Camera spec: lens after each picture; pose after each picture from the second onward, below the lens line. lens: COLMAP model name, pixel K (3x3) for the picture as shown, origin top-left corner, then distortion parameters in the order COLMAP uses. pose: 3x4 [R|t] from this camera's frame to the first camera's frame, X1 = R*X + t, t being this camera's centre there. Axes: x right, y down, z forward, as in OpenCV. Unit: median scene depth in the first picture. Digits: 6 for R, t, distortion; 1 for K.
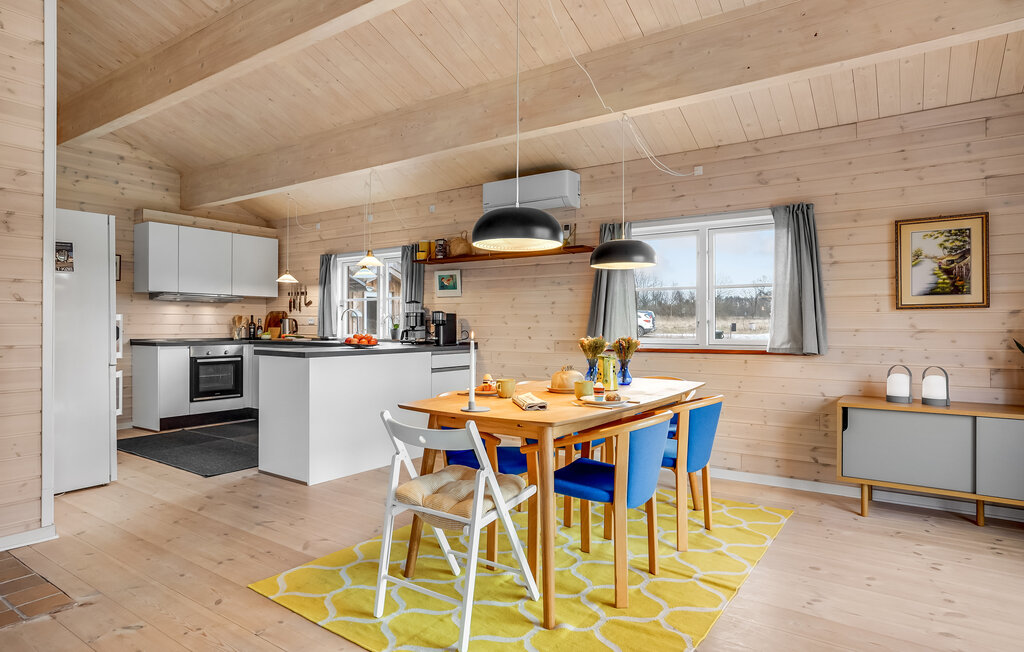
lens RADIAL K [[599.3, 0, 512.0], [0, 599.3, 326.0], [0, 0, 1]] dist [-0.030928, -0.000197]
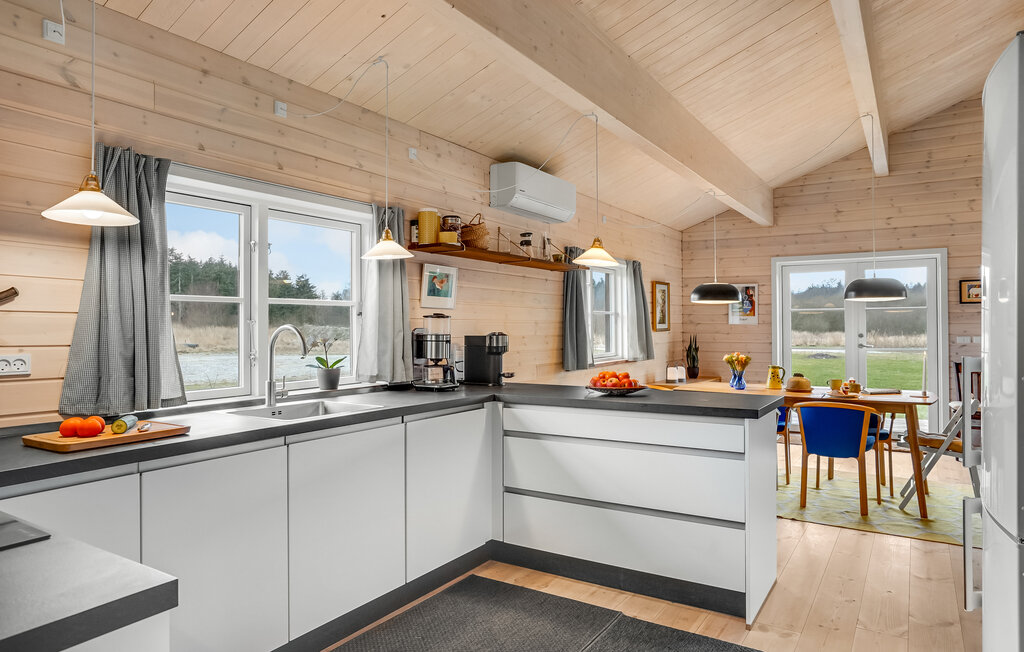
lens RADIAL K [[644.6, 0, 512.0], [0, 644.6, 326.0], [0, 0, 1]] dist [-0.002210, -0.000053]
pose [[-0.047193, -0.001072, 0.998885, -0.814355], [0.002431, 0.999996, 0.001188, -0.032074], [-0.998883, 0.002484, -0.047190, 0.997603]]
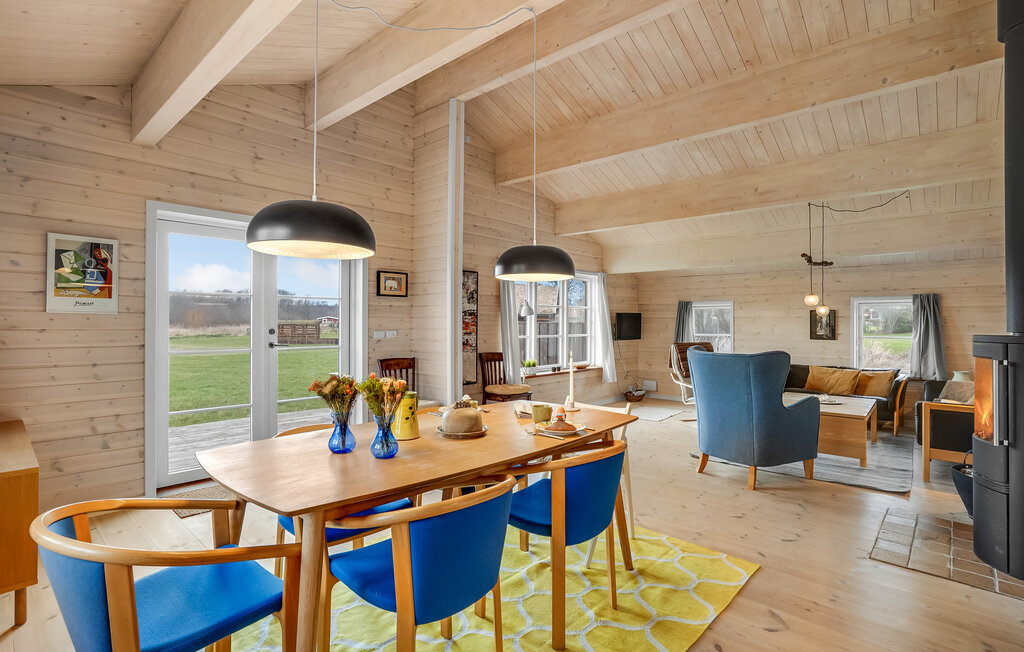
lens RADIAL K [[489.9, 0, 512.0], [0, 489.9, 326.0], [0, 0, 1]] dist [-0.002734, -0.000014]
pose [[-0.991424, -0.005893, 0.130555, -0.033142], [-0.005368, 0.999976, 0.004371, -0.023110], [-0.130577, 0.003633, -0.991431, 0.928318]]
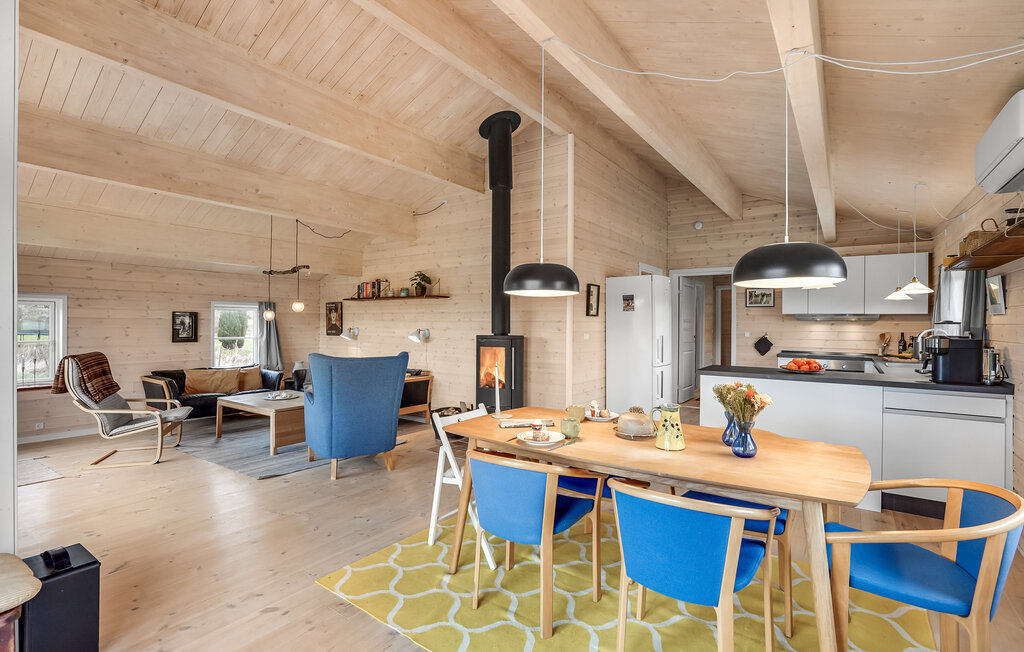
lens RADIAL K [[476.0, 0, 512.0], [0, 476.0, 326.0], [0, 0, 1]] dist [-0.001155, -0.000116]
pose [[-0.022191, 0.003136, -0.999749, 0.471973], [-0.005693, 0.999978, 0.003263, -0.035275], [0.999738, 0.005764, -0.022172, 0.459305]]
